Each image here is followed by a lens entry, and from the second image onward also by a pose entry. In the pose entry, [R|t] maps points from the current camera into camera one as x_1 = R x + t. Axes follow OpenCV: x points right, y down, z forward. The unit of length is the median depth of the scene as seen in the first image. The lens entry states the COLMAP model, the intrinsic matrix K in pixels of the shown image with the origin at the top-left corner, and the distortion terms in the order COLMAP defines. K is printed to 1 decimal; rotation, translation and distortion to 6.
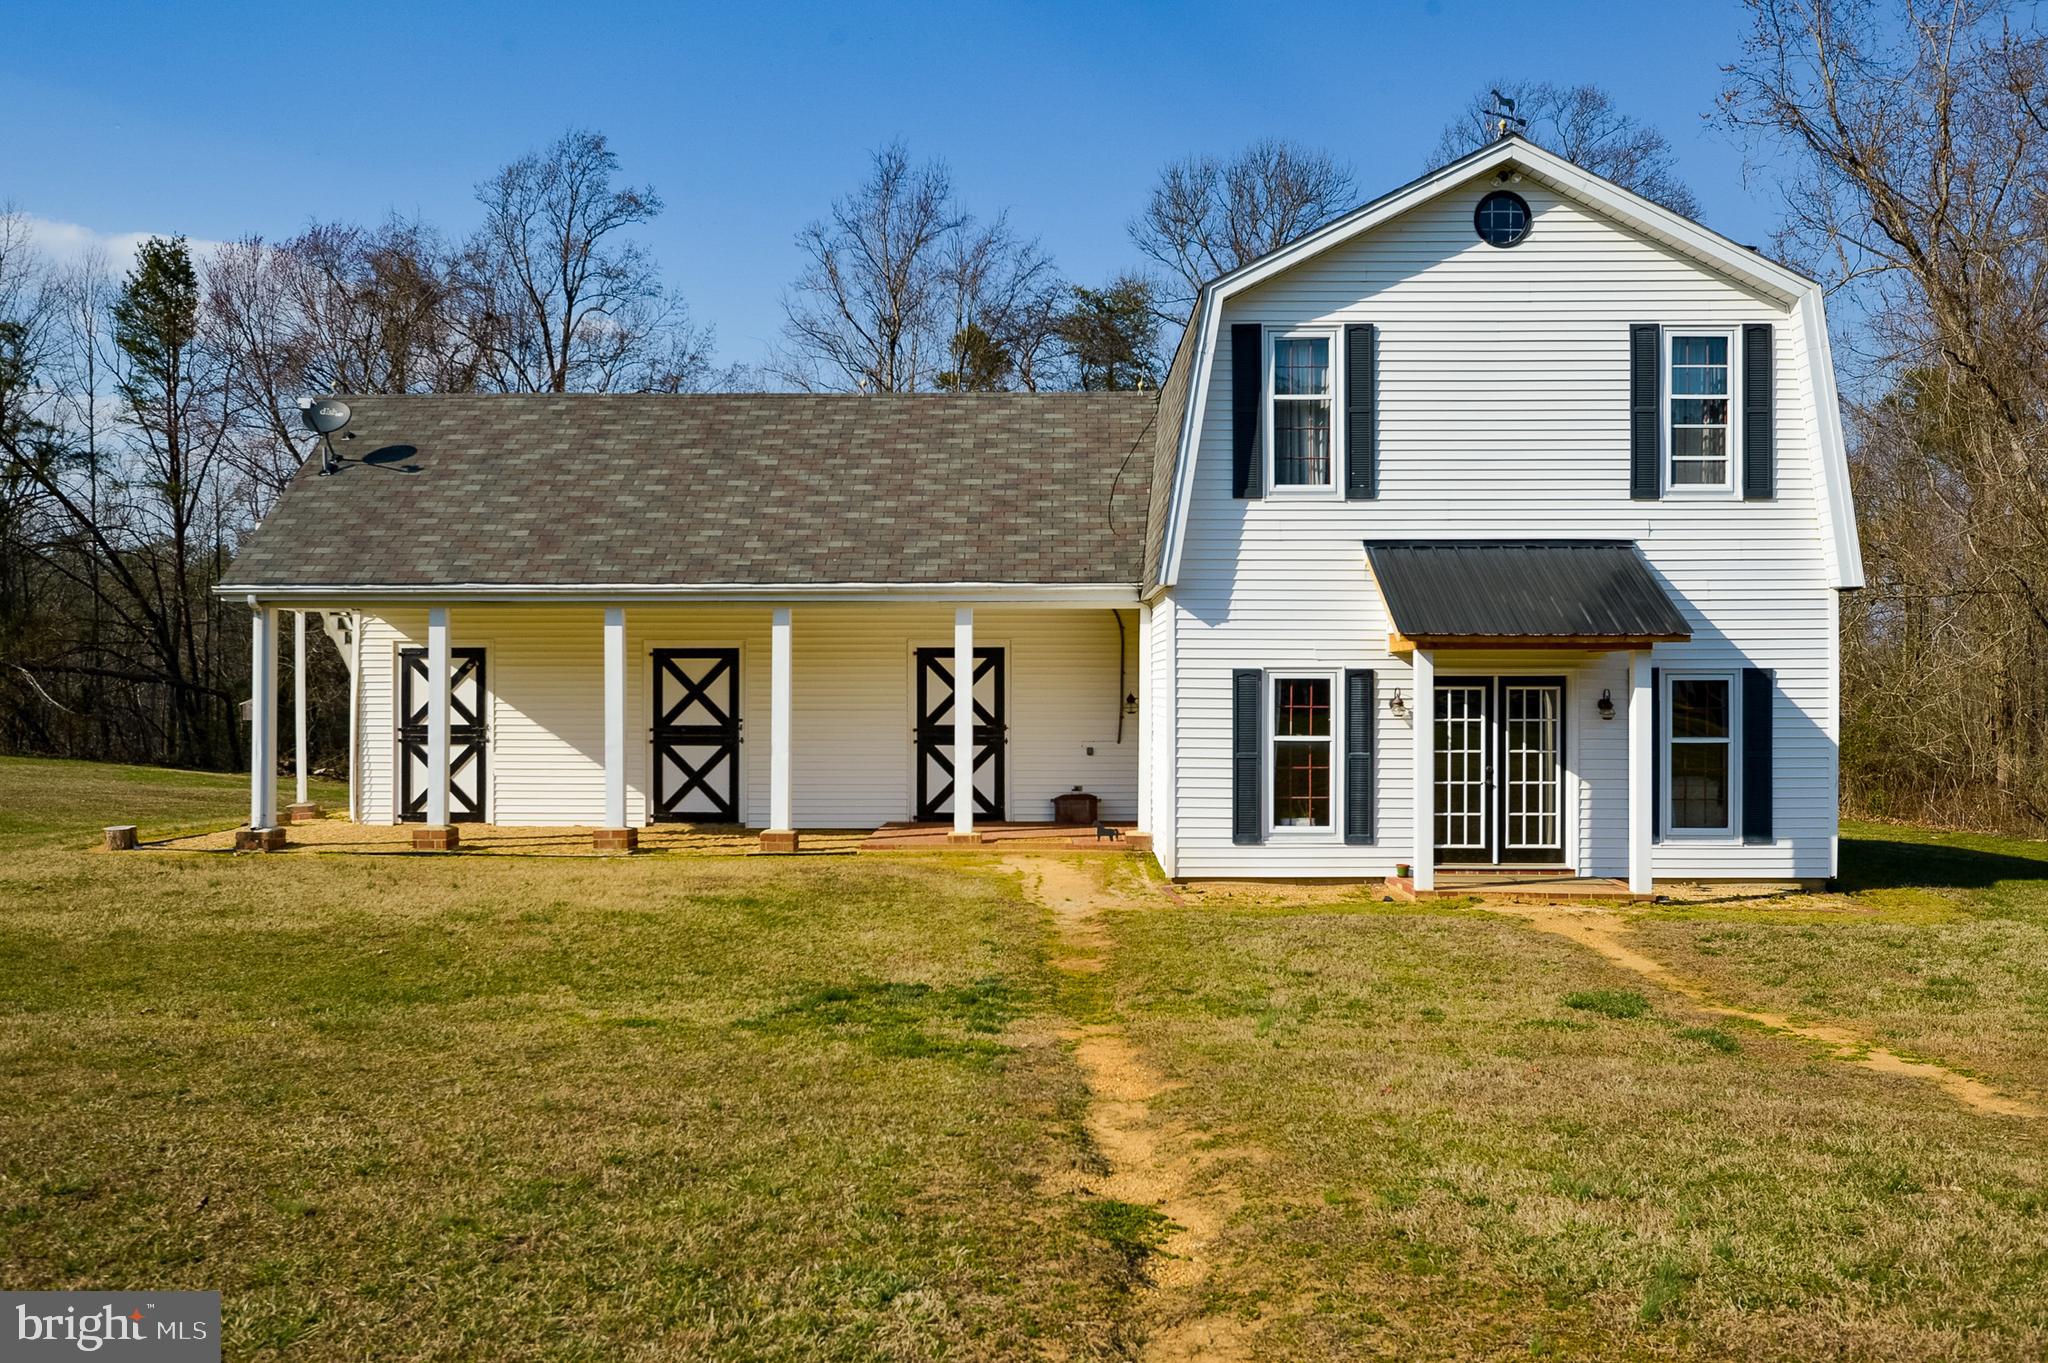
lens RADIAL K [[1500.2, 0, 1023.0], [0, 1500.2, 684.2], [0, 0, 1]] dist [0.001932, 0.000369]
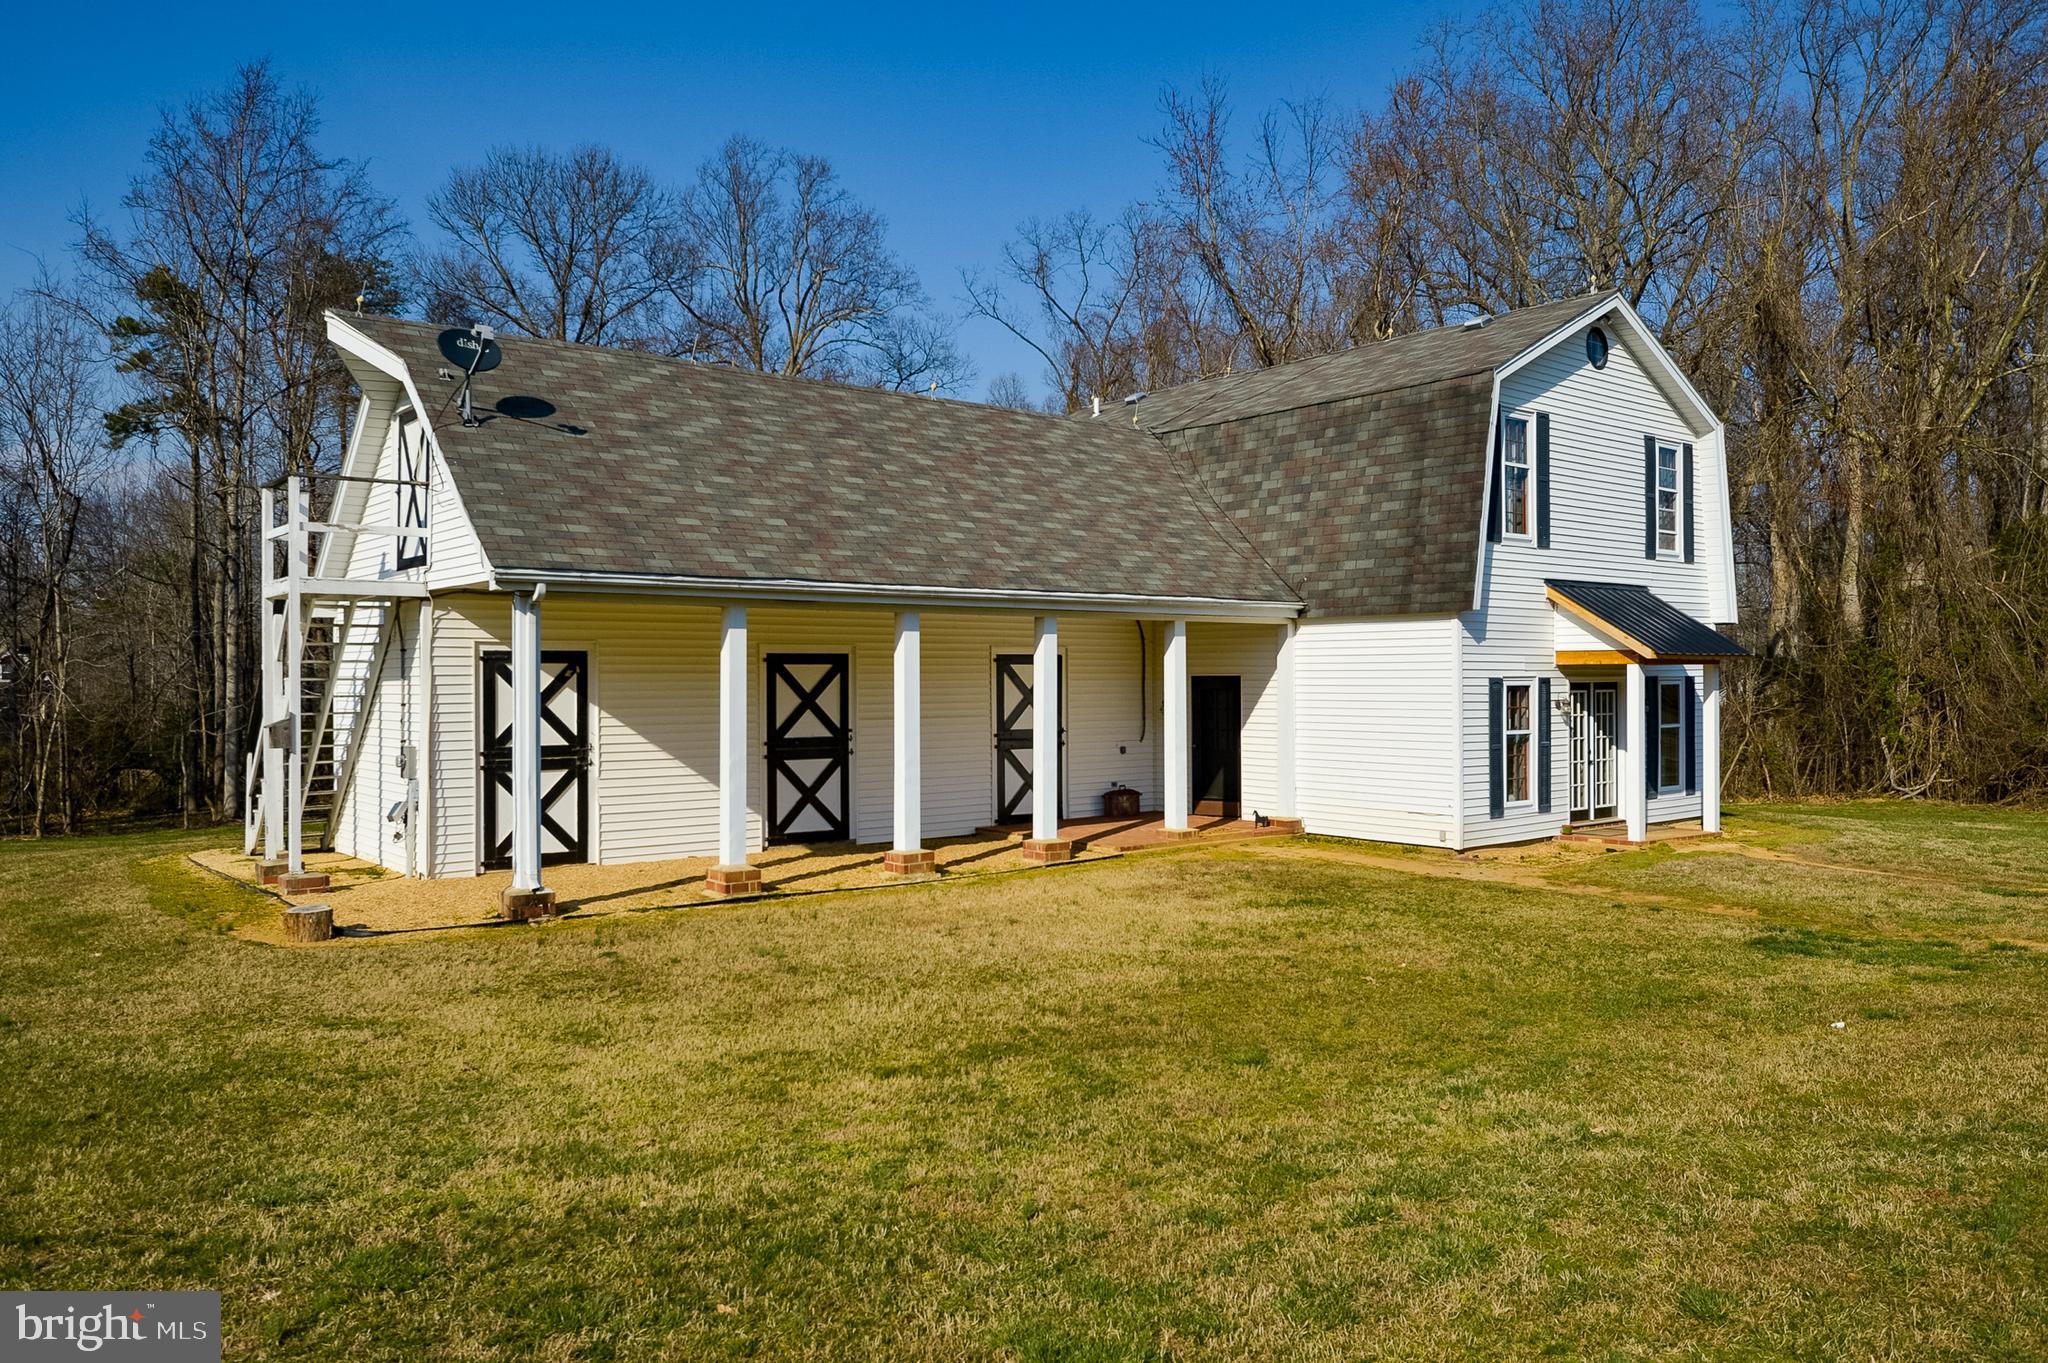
lens RADIAL K [[1406.1, 0, 1022.8], [0, 1406.1, 676.1], [0, 0, 1]] dist [0.005129, 0.003346]
pose [[0.773962, -0.002904, 0.633225, -0.662977], [0.003703, 0.999993, 0.000061, -0.009618], [-0.633221, 0.002298, 0.773968, 0.249158]]
